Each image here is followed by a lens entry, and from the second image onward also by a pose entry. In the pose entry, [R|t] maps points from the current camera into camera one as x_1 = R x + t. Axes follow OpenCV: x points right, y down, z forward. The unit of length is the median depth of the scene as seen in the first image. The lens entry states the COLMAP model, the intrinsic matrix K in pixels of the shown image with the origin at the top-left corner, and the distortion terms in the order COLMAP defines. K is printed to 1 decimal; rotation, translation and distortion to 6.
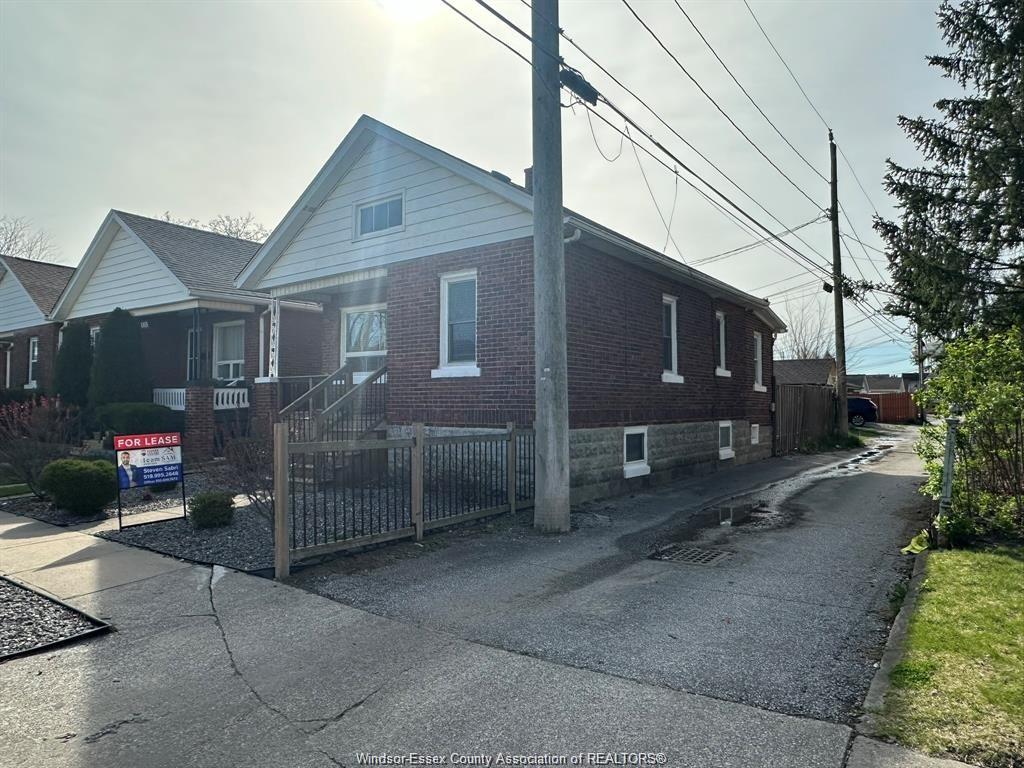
lens RADIAL K [[660.0, 0, 512.0], [0, 660.0, 384.0], [0, 0, 1]] dist [-0.003054, 0.000018]
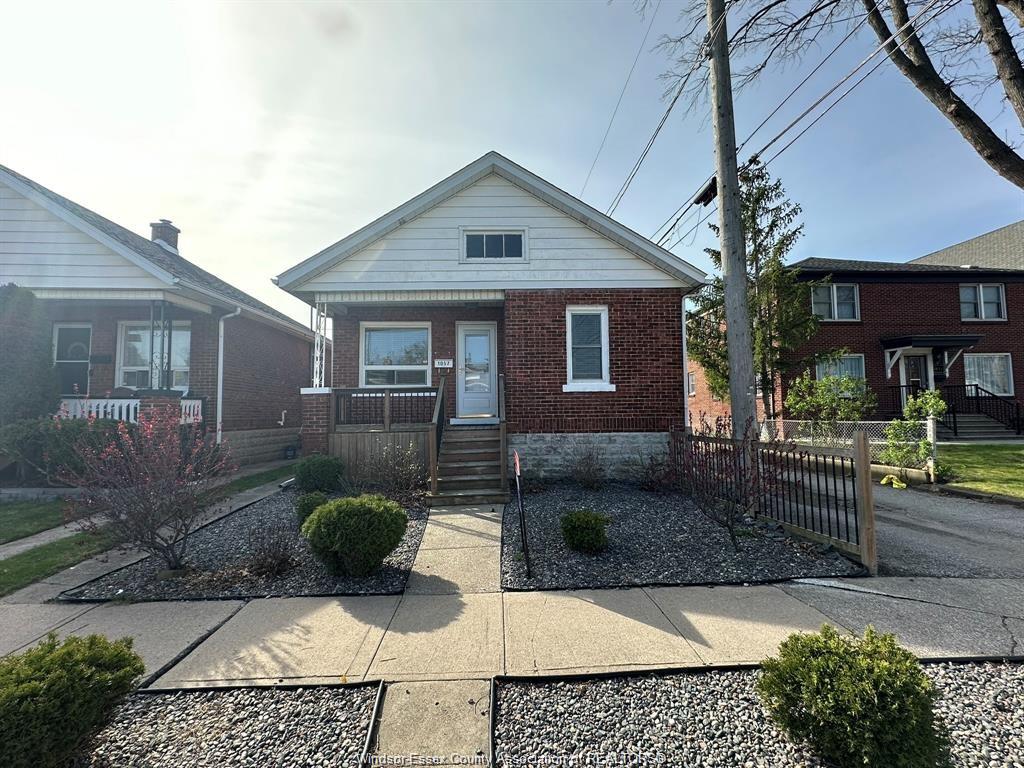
lens RADIAL K [[453.7, 0, 512.0], [0, 453.7, 384.0], [0, 0, 1]] dist [0.002770, 0.000193]
pose [[0.783485, 0.031226, 0.620626, -0.697655], [-0.008403, 0.999178, -0.039665, 0.009925], [-0.621354, 0.025862, 0.783103, 0.420242]]
